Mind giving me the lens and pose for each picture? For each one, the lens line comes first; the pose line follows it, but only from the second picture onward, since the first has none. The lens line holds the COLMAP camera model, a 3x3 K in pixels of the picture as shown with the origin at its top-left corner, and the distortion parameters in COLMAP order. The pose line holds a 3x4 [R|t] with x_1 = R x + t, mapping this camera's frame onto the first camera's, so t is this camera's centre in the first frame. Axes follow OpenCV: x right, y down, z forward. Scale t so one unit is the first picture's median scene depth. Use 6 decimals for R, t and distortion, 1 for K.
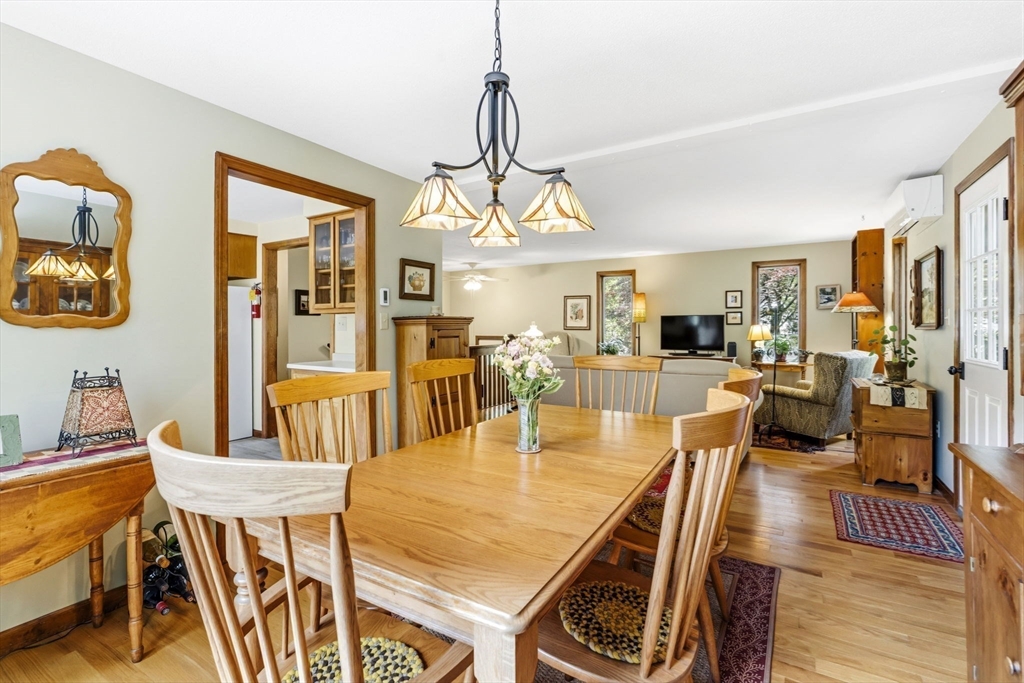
lens RADIAL K [[468.7, 0, 510.5], [0, 468.7, 324.7], [0, 0, 1]] dist [-0.002441, -0.000284]
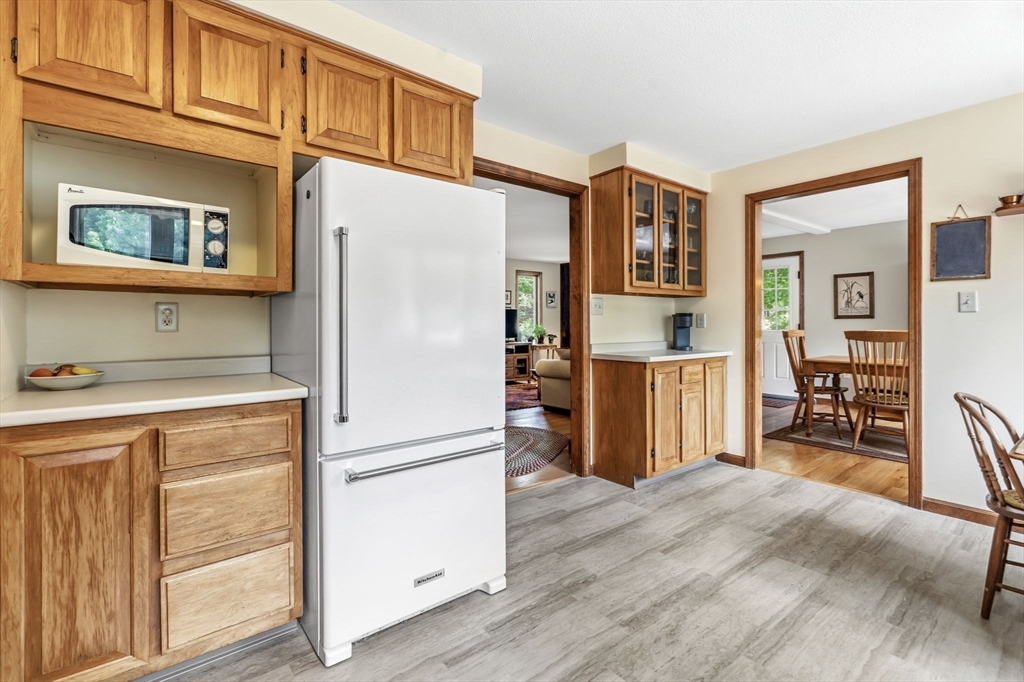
lens RADIAL K [[468.7, 0, 510.5], [0, 468.7, 324.2], [0, 0, 1]] dist [-0.002441, -0.000284]
pose [[0.311741, -0.003331, 0.950161, -0.760098], [0.000955, 0.999994, 0.003192, 0.016606], [-0.950167, -0.000088, 0.311742, 0.587386]]
